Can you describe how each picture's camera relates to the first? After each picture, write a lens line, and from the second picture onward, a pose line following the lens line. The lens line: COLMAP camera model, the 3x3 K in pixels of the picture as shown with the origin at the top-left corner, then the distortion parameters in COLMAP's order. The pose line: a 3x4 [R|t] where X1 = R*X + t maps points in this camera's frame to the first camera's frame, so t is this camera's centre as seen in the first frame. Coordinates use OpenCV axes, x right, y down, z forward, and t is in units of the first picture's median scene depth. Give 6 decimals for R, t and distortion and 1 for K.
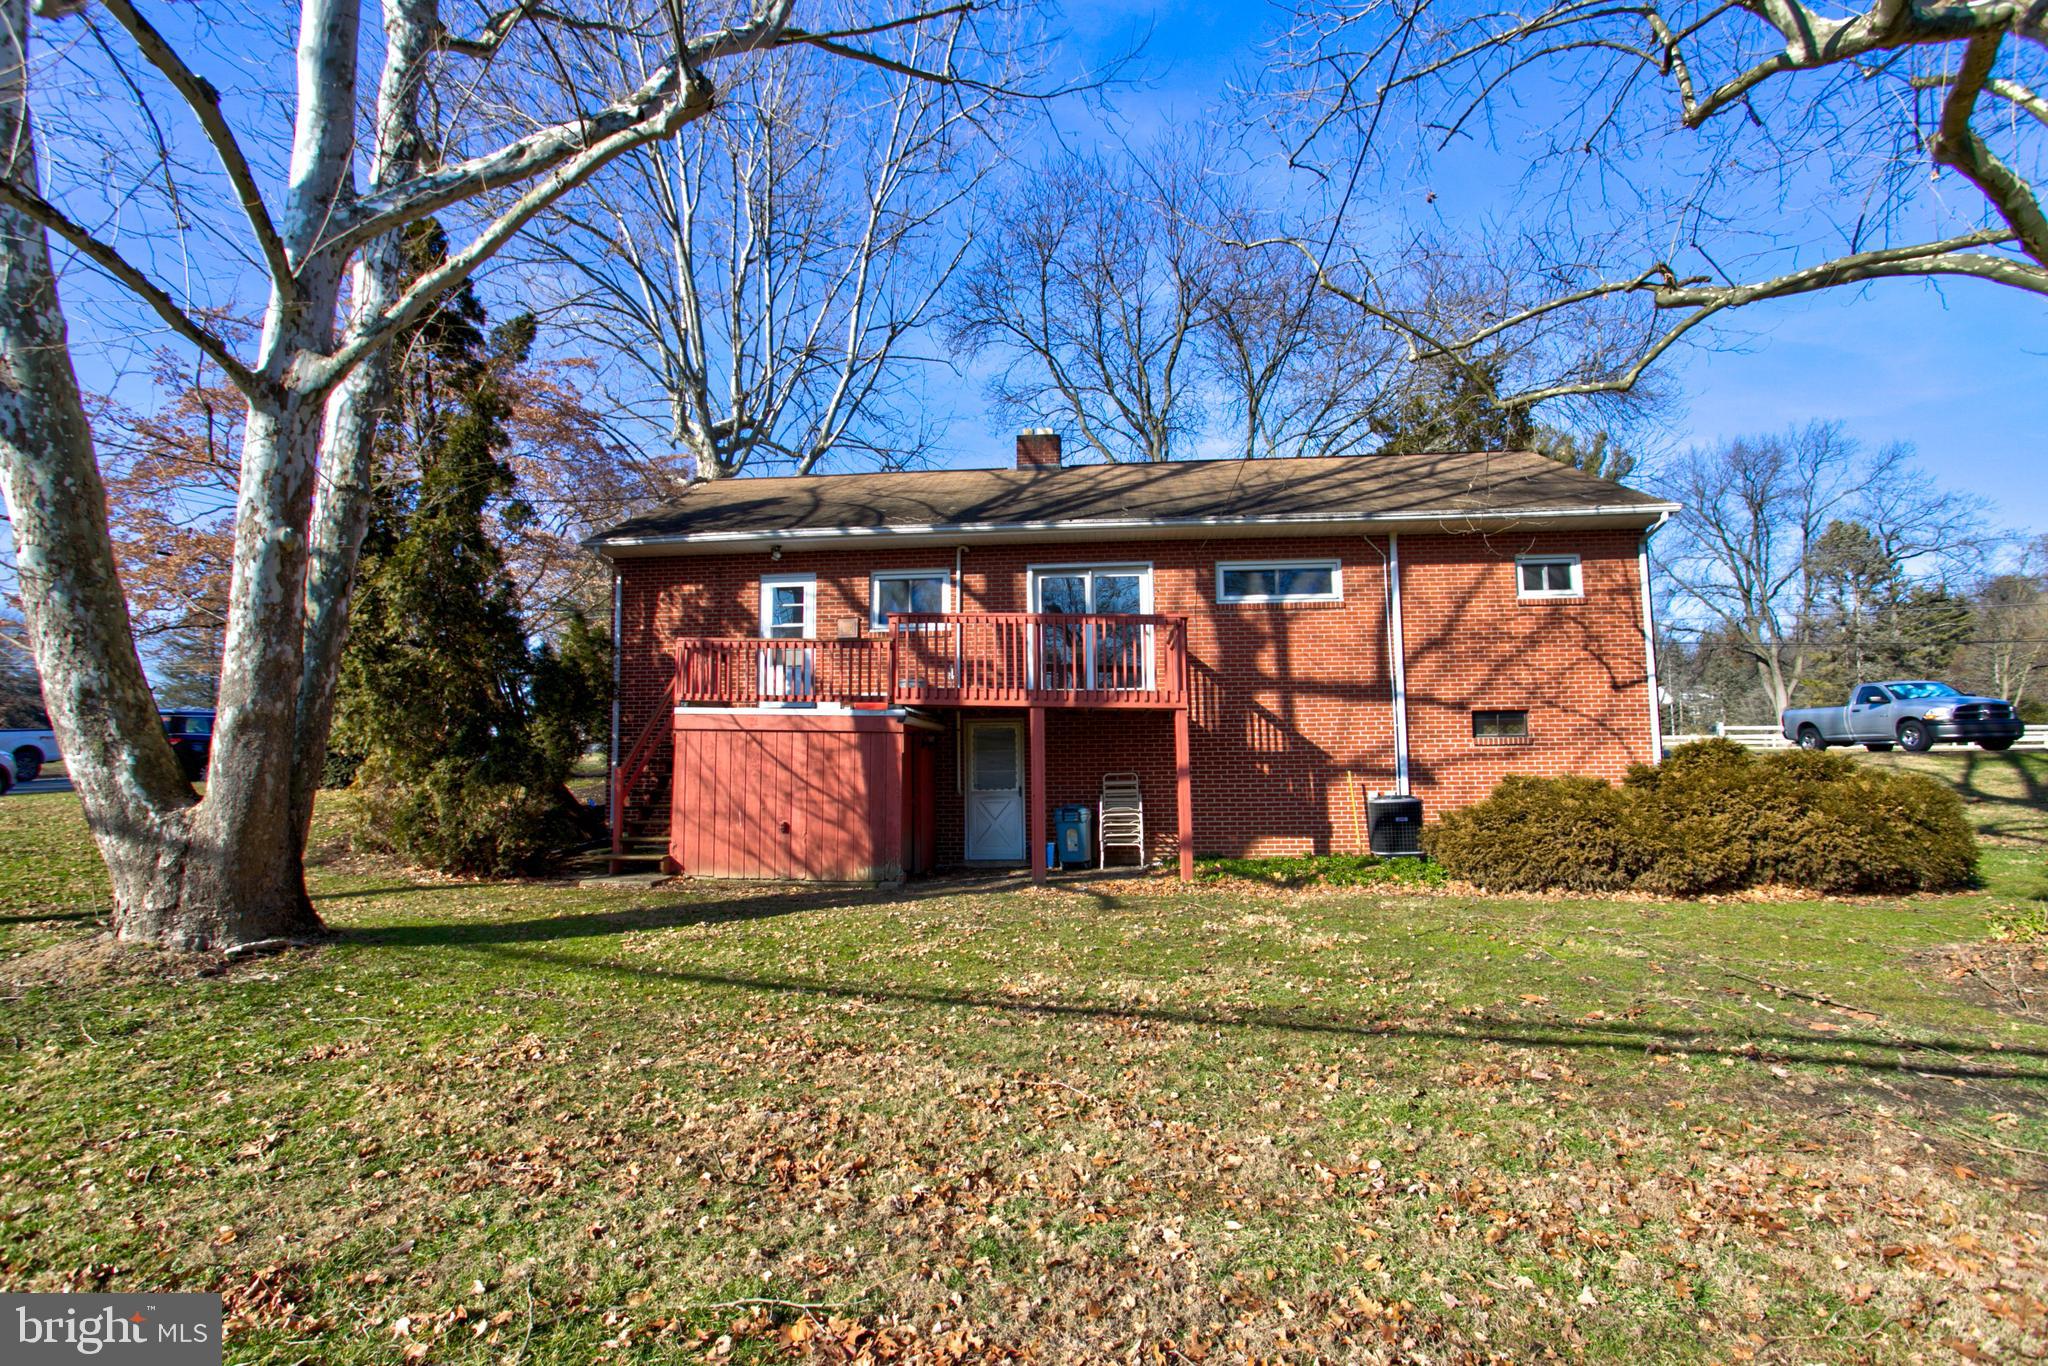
lens RADIAL K [[997.4, 0, 1020.2], [0, 997.4, 679.5], [0, 0, 1]] dist [-0.054323, 0.035267]
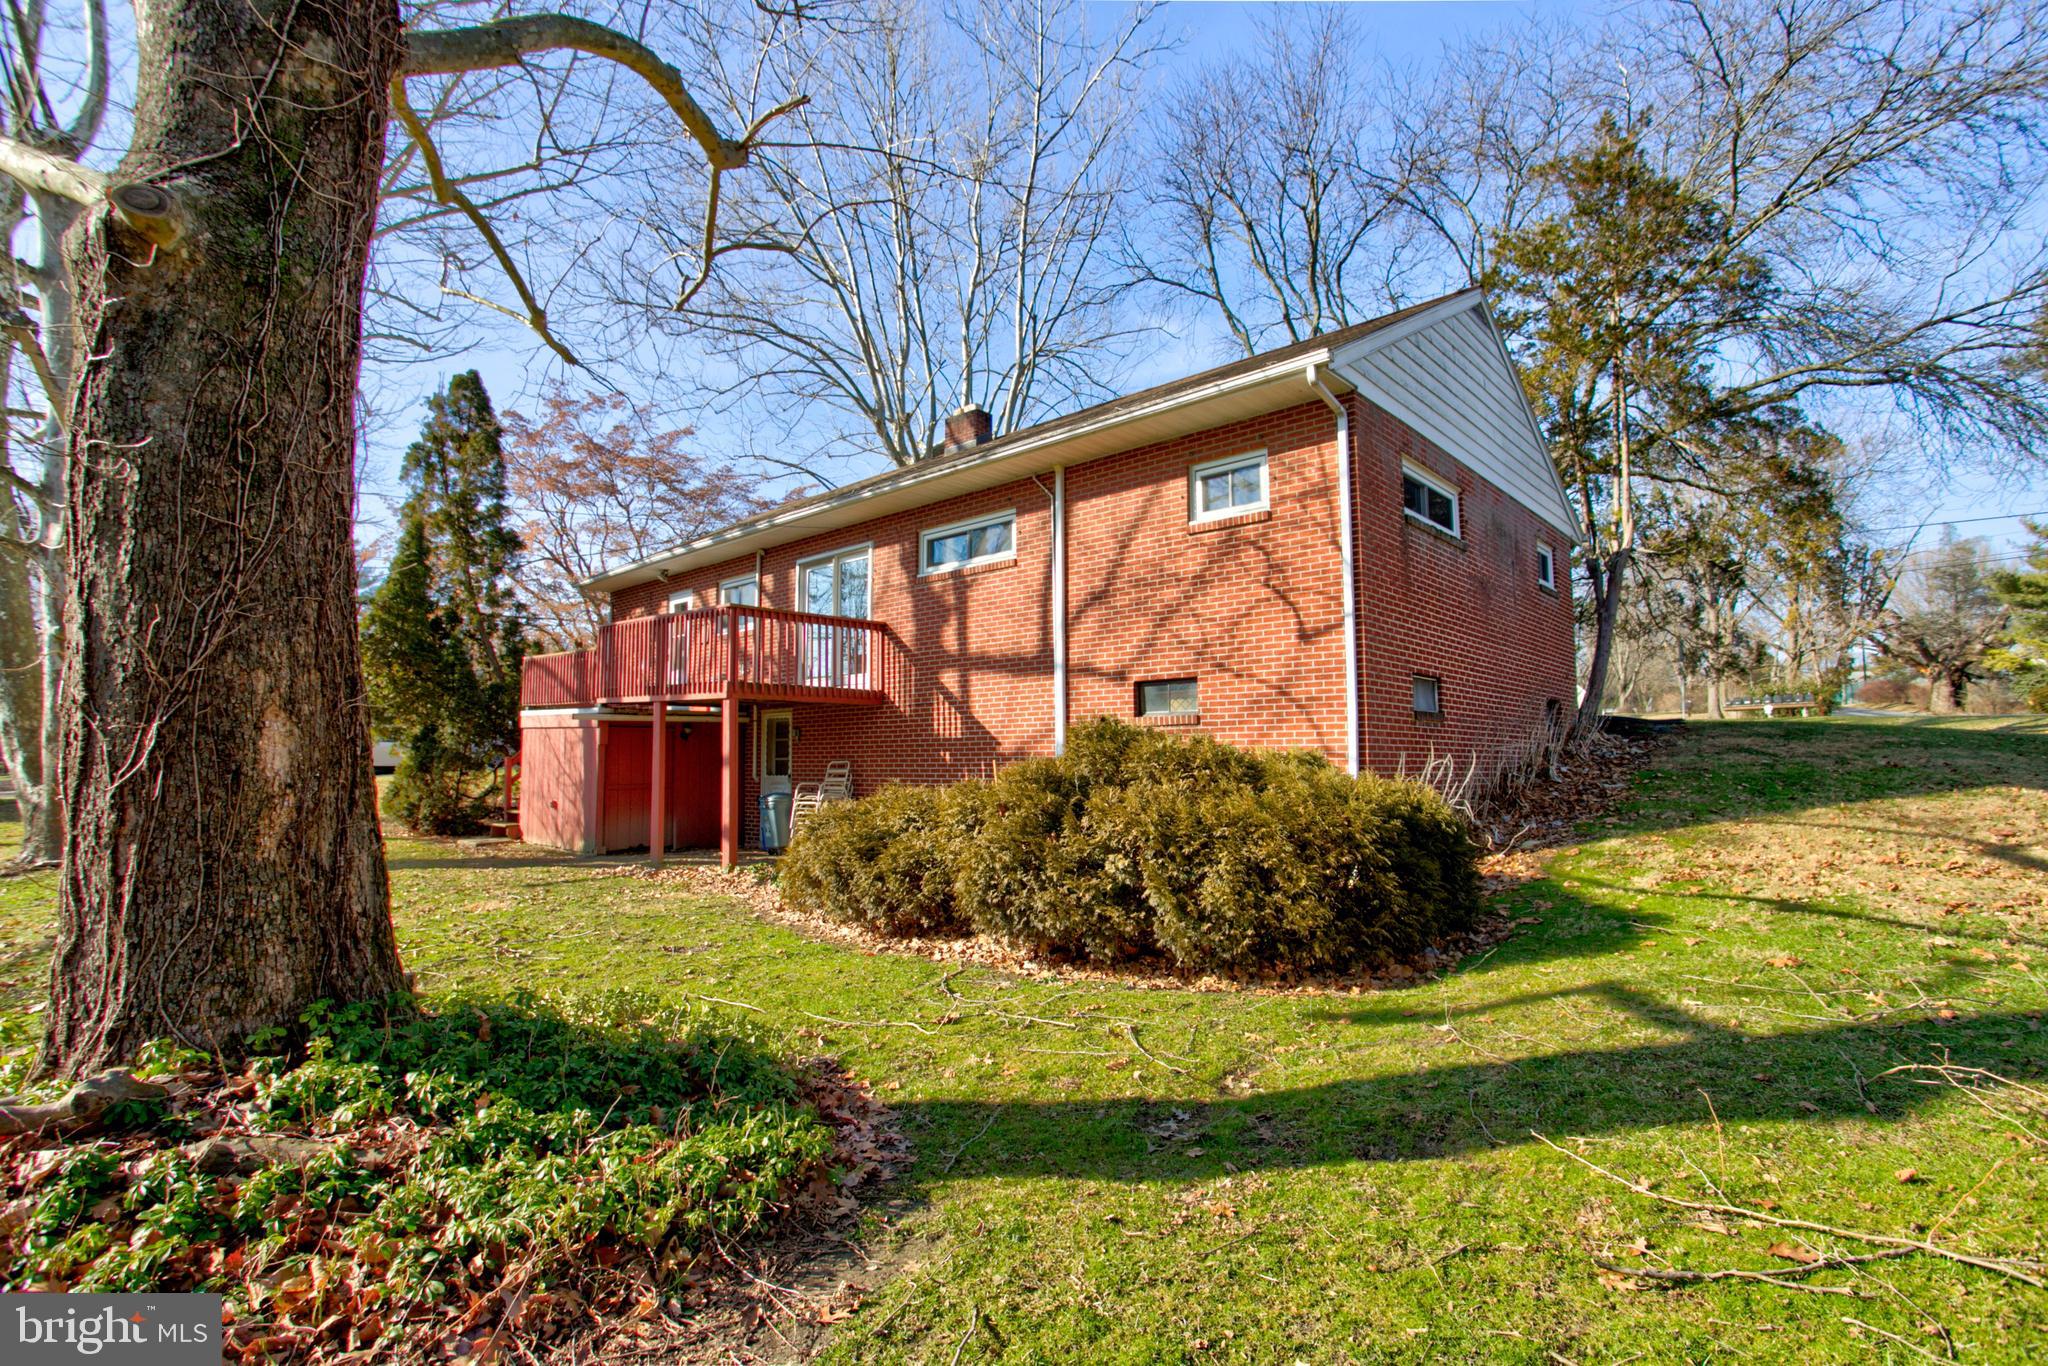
lens RADIAL K [[997.4, 0, 1020.2], [0, 997.4, 679.5], [0, 0, 1]] dist [-0.054323, 0.035267]
pose [[0.787994, -0.049522, -0.613687, 0.853590], [0.064912, 0.997887, 0.002825, 0.022216], [0.612251, -0.042062, 0.789544, 0.332741]]
